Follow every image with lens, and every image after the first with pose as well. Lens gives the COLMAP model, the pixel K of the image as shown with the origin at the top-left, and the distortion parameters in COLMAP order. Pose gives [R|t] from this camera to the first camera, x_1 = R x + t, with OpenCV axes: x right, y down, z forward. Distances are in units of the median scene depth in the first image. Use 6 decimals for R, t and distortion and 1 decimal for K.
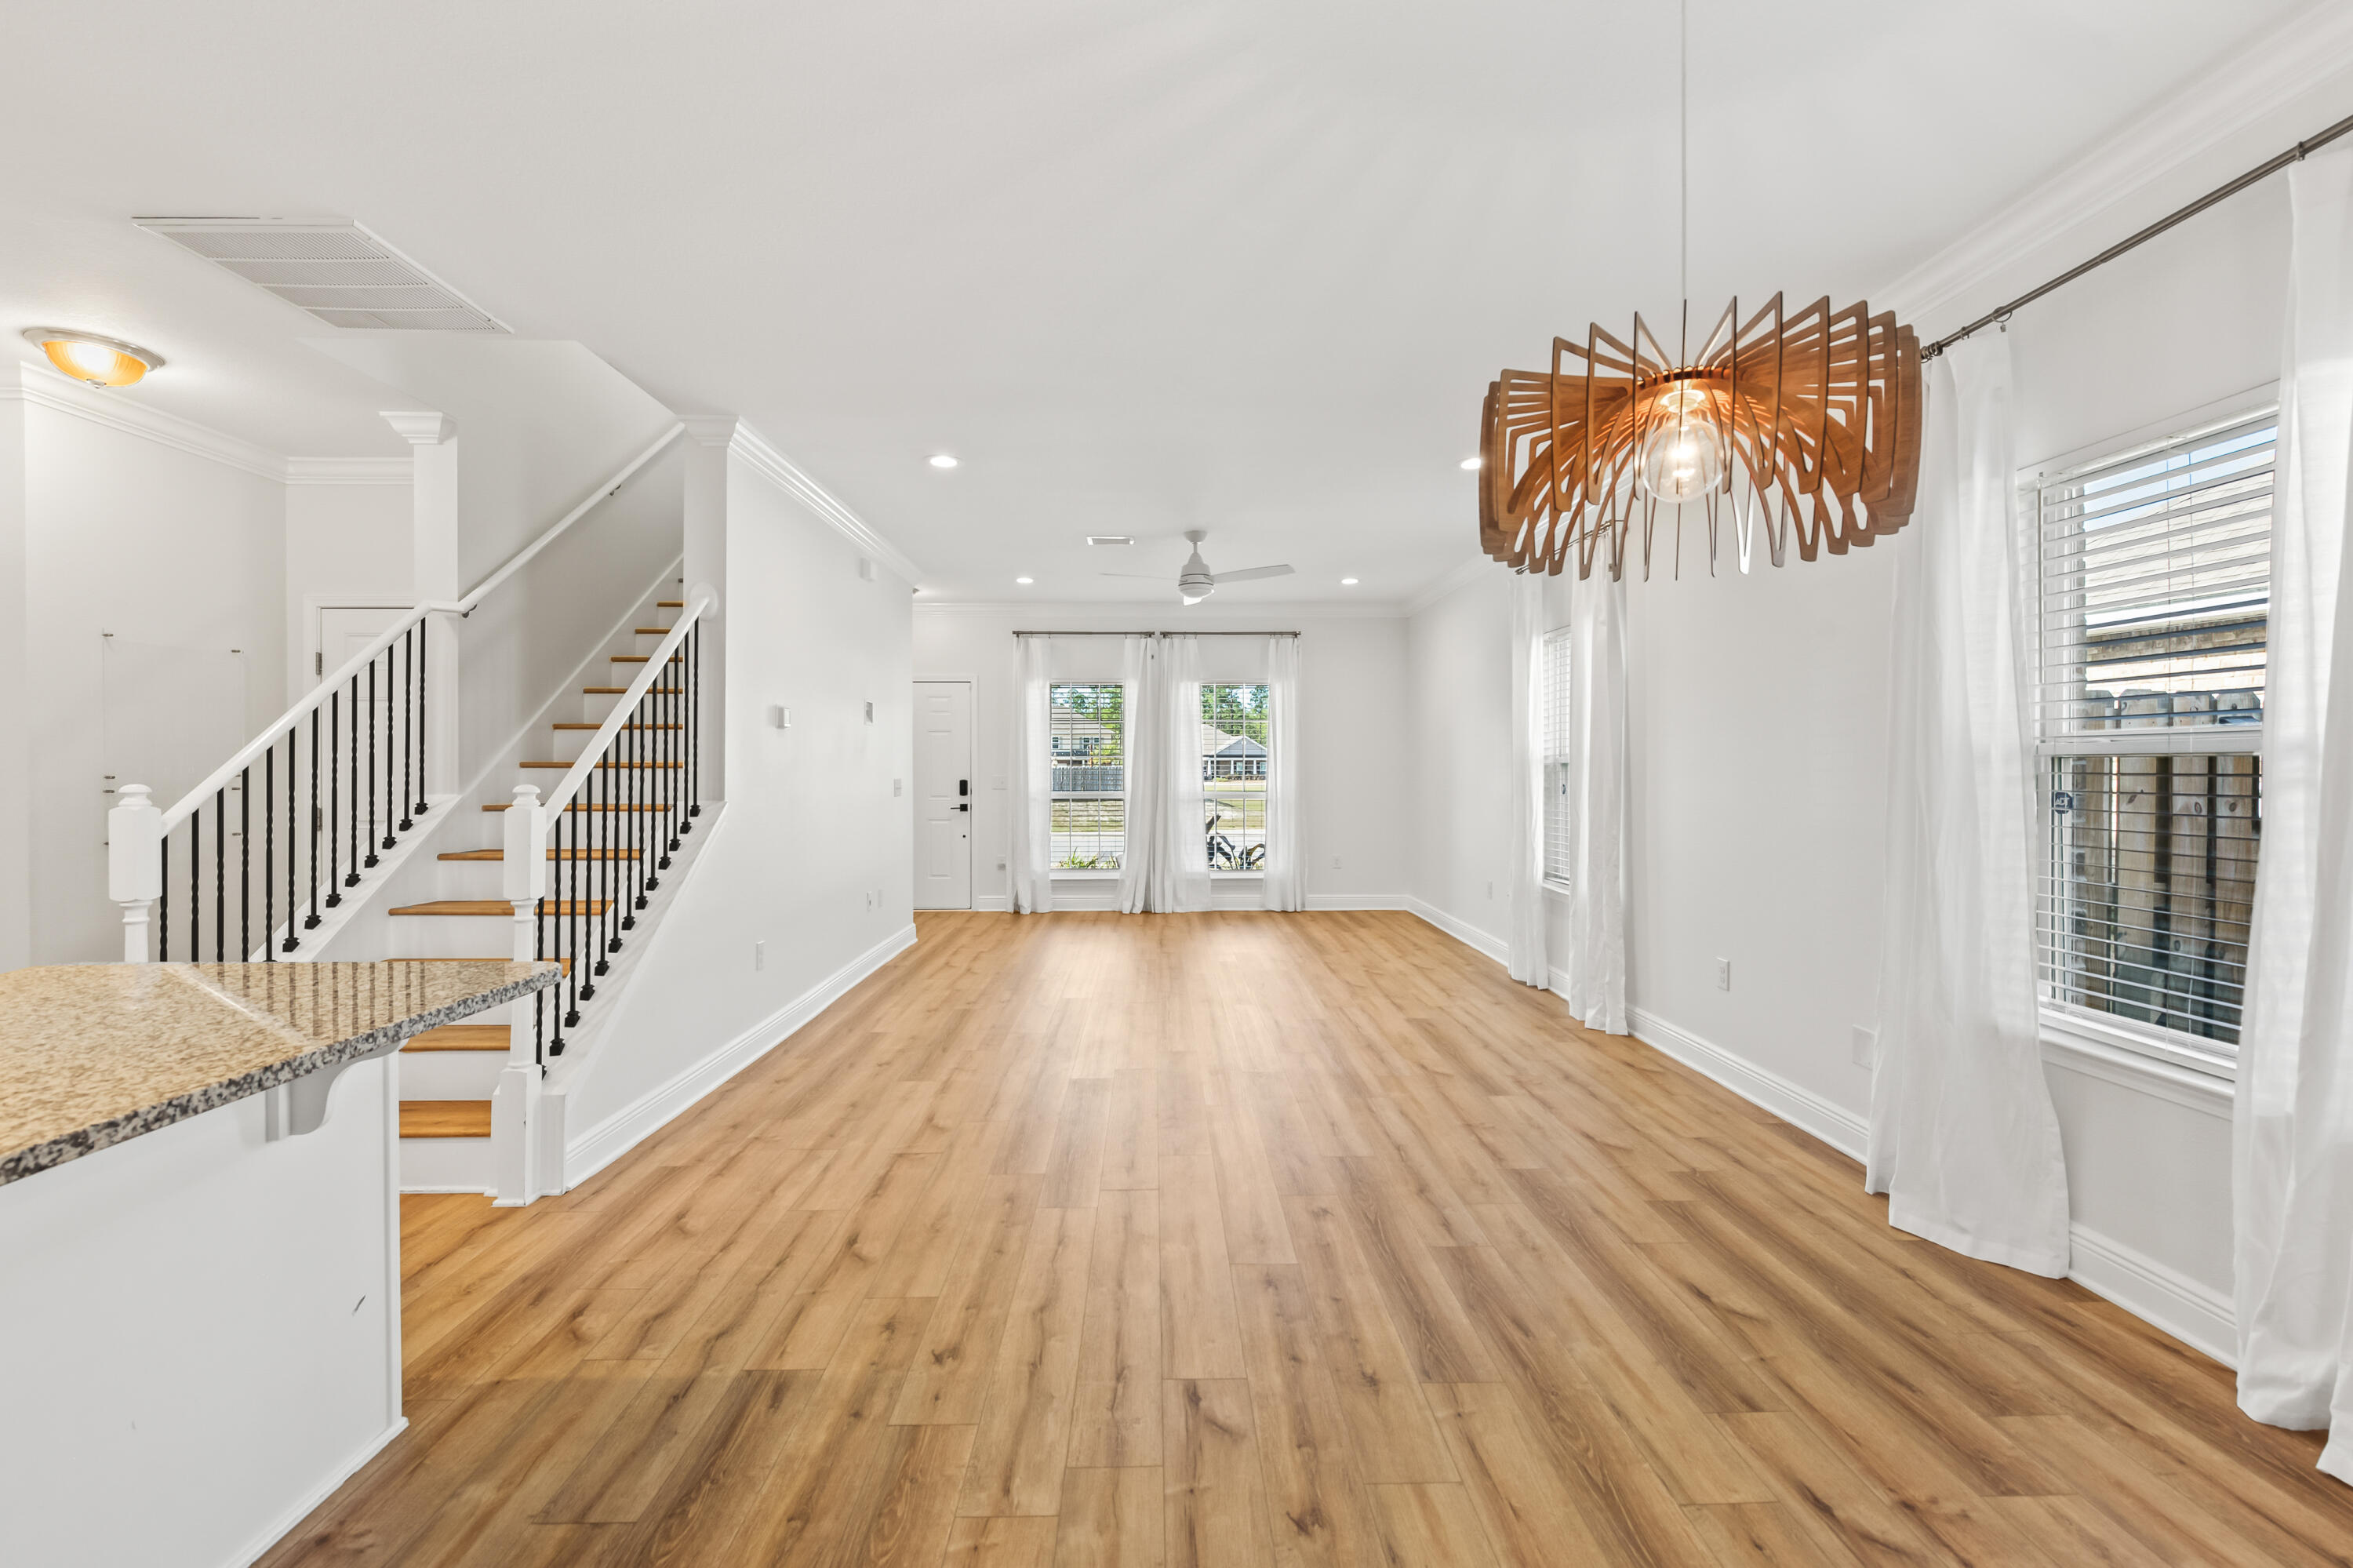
lens RADIAL K [[1003.5, 0, 1167.8], [0, 1003.5, 769.9], [0, 0, 1]] dist [0.000024, -0.000740]
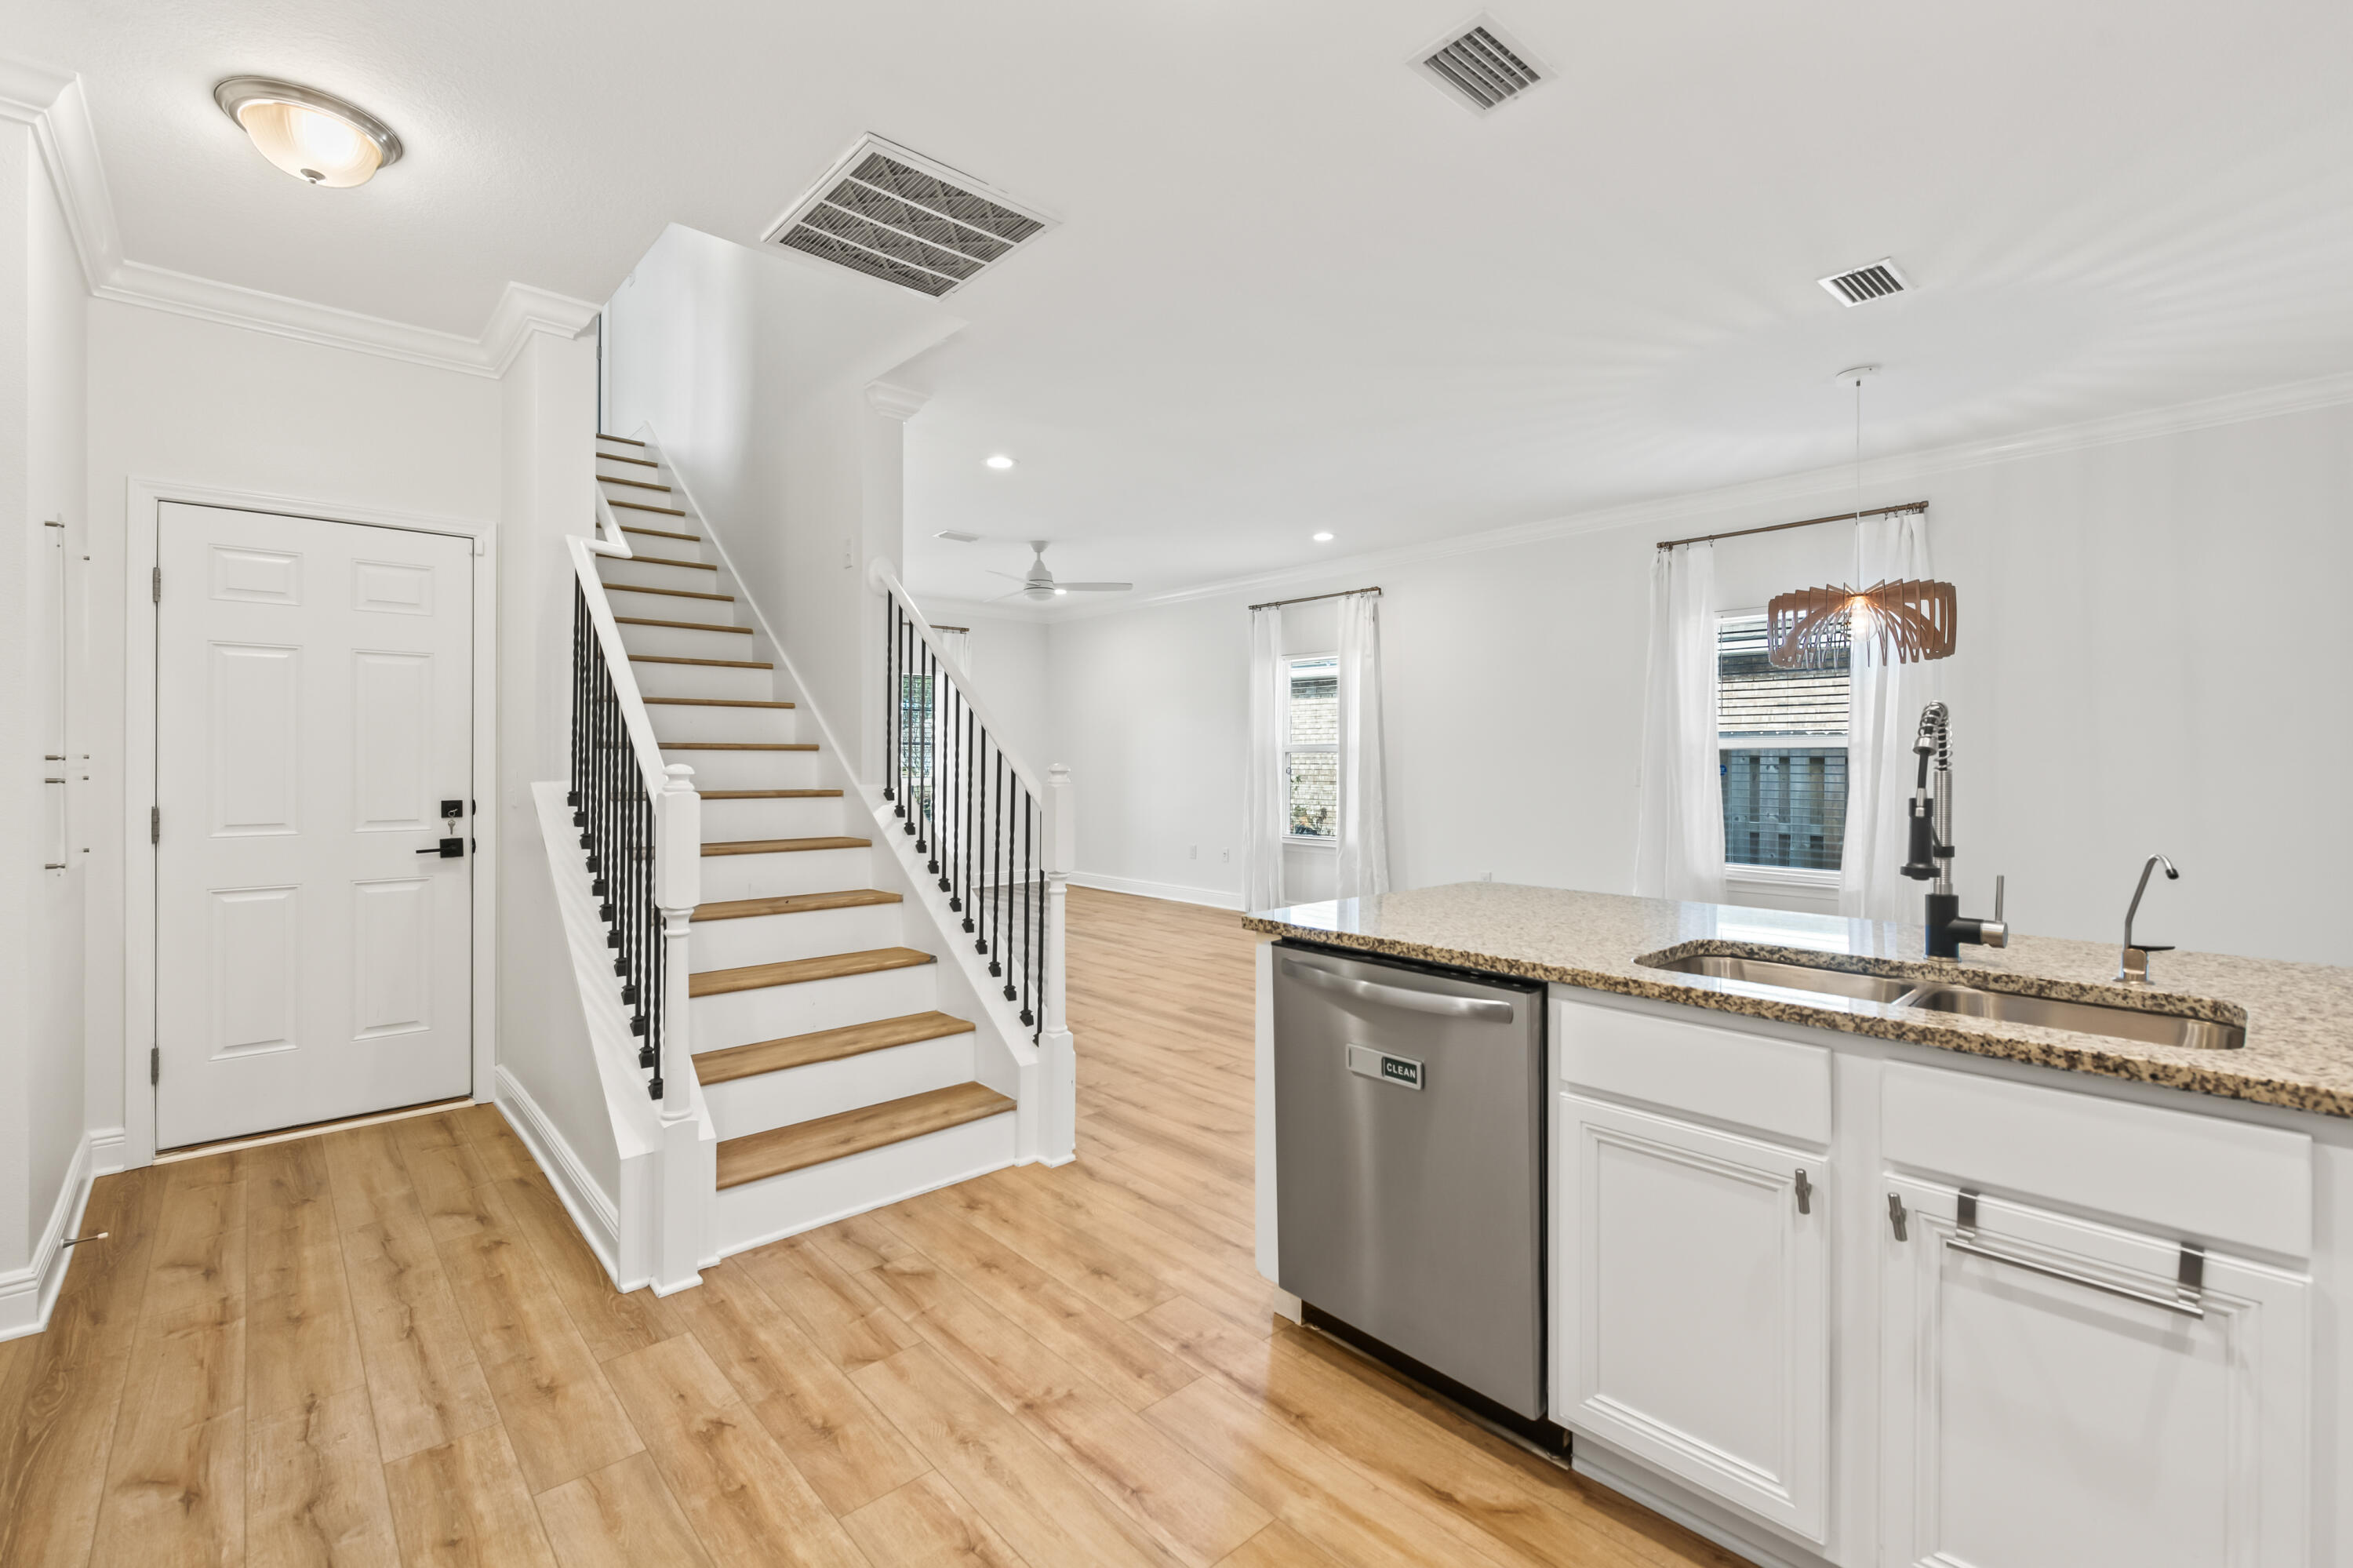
lens RADIAL K [[1014.9, 0, 1174.1], [0, 1014.9, 764.4], [0, 0, 1]] dist [0.001989, -0.003440]
pose [[0.750294, -0.000016, 0.661105, -1.311448], [-0.001932, 0.999996, 0.002217, 0.012436], [-0.661102, -0.002941, 0.750291, 0.126185]]
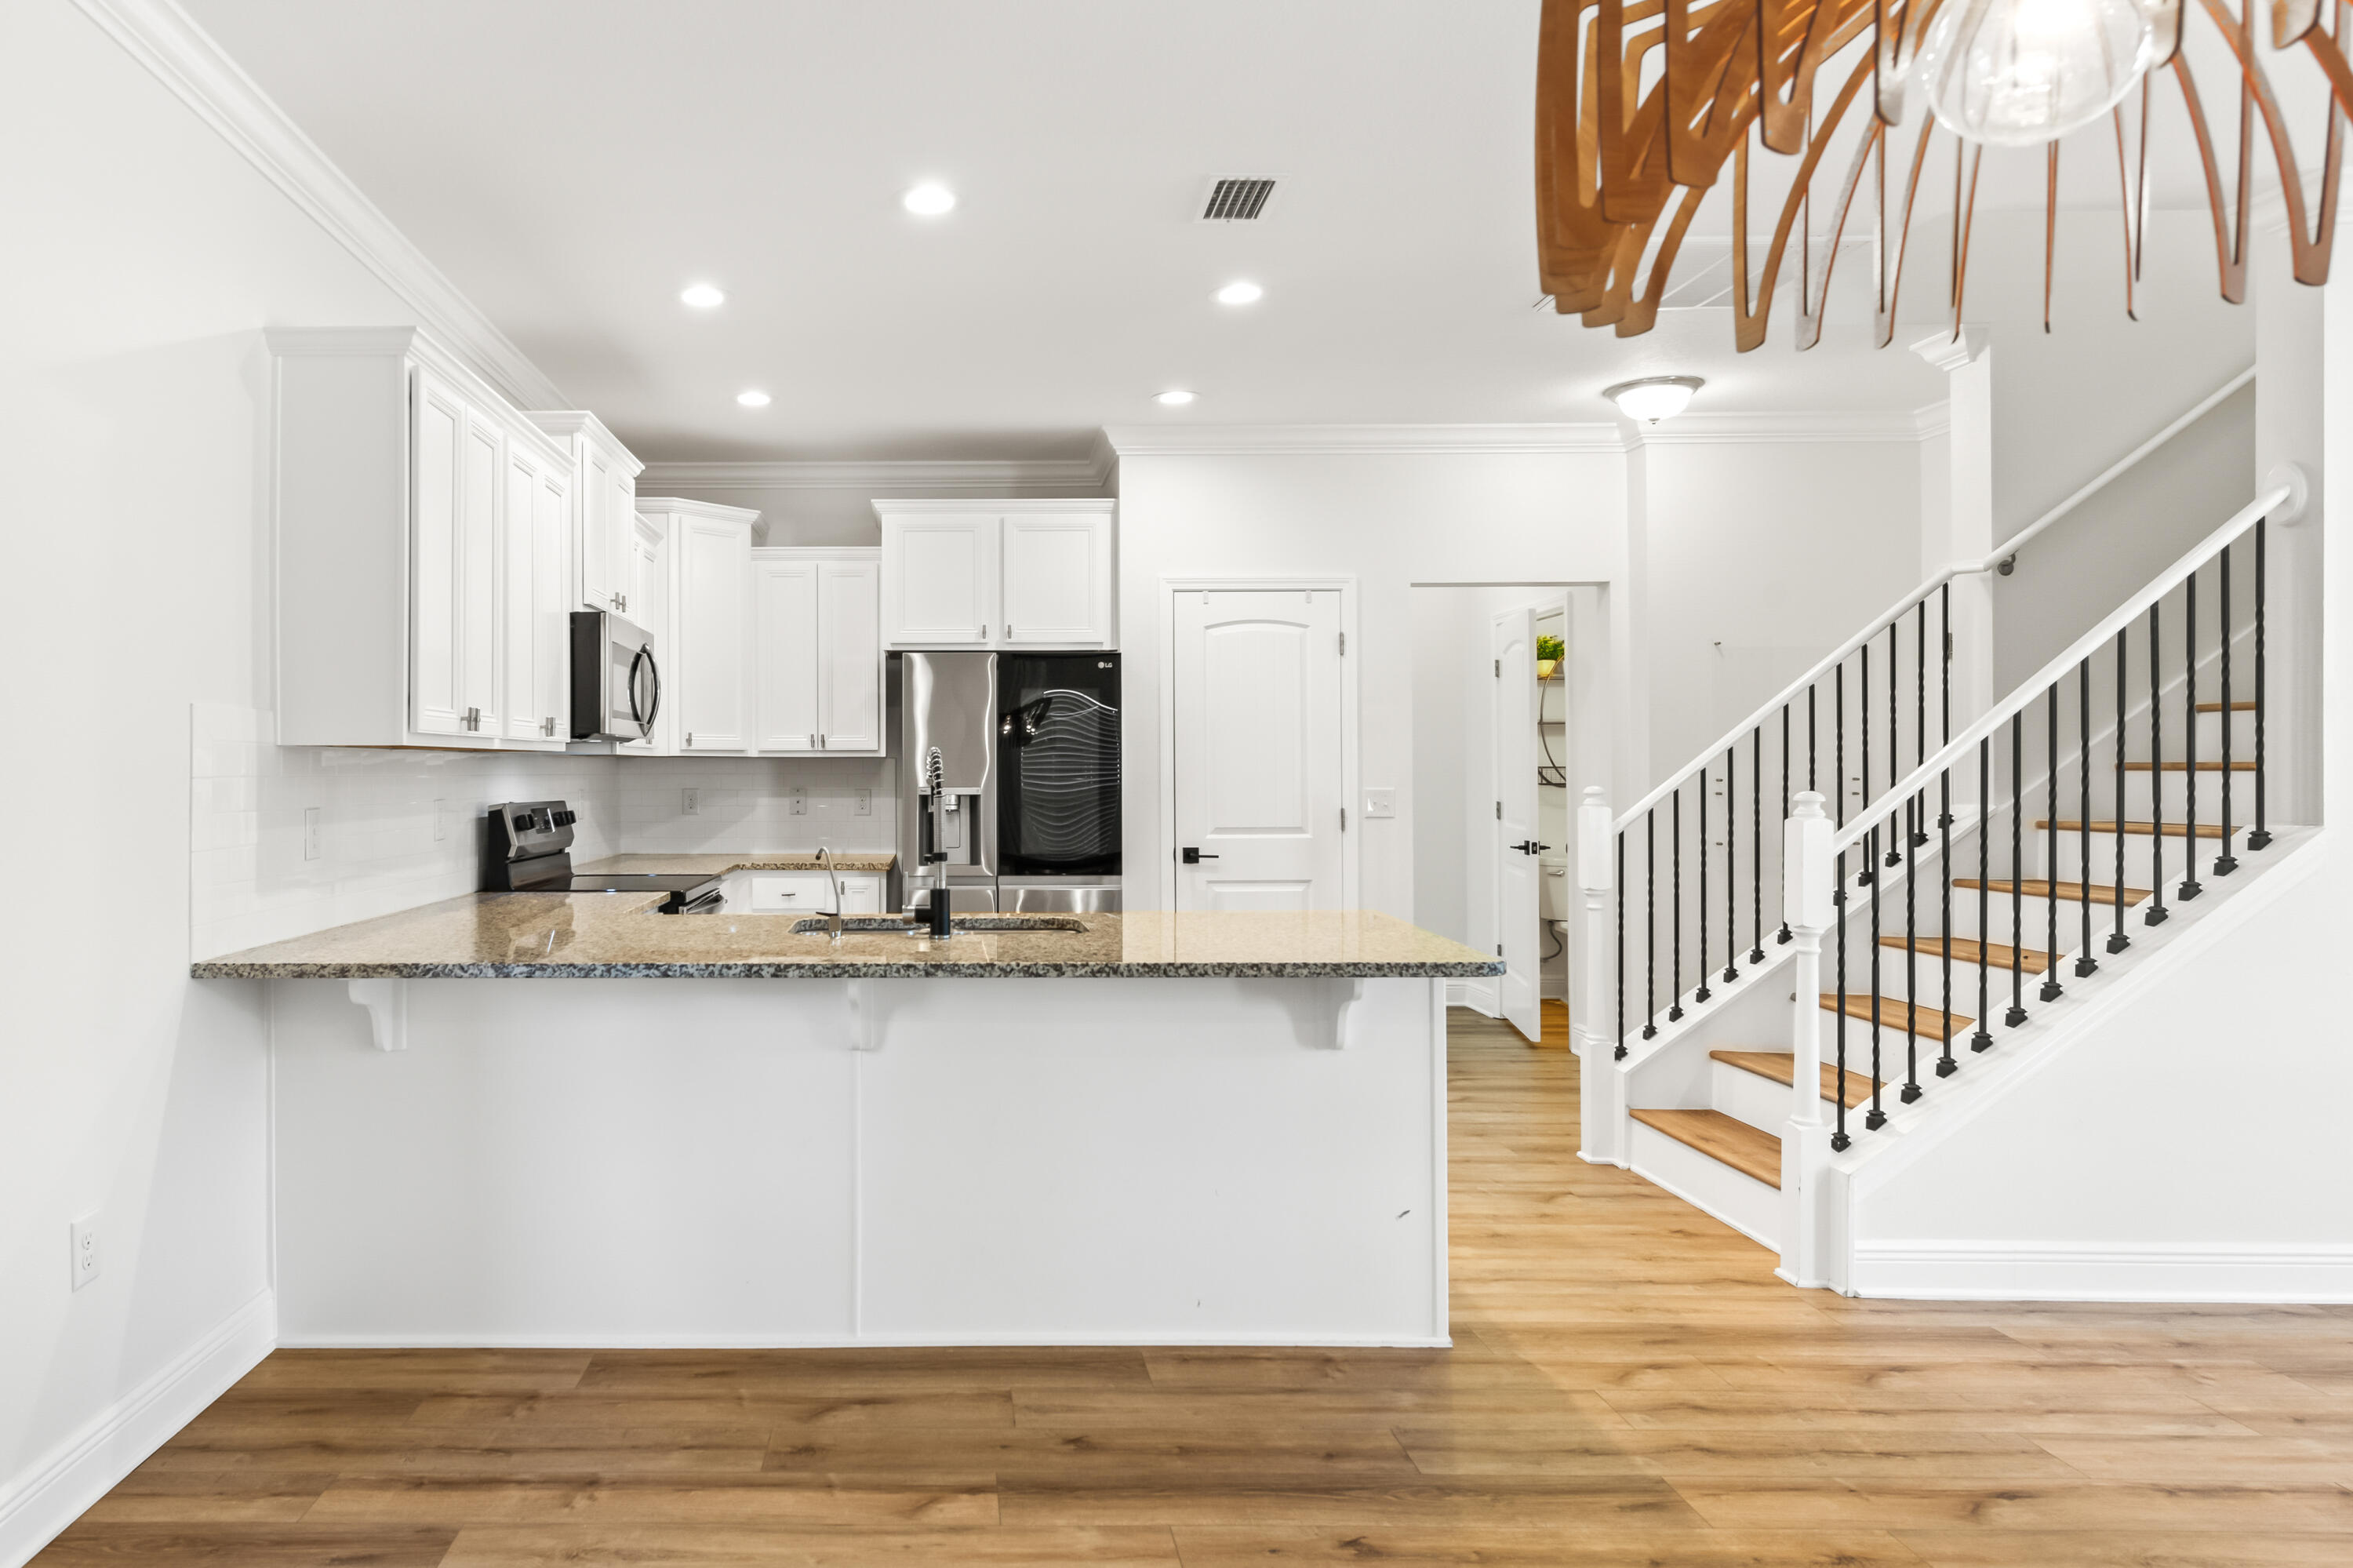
lens RADIAL K [[1413.0, 0, 927.1], [0, 1413.0, 762.7], [0, 0, 1]] dist [0.005124, -0.001701]
pose [[-0.029700, -0.006314, -0.999539, 0.602238], [0.000752, 0.999980, -0.006339, -0.002830], [0.999559, -0.000940, -0.029694, 0.306466]]
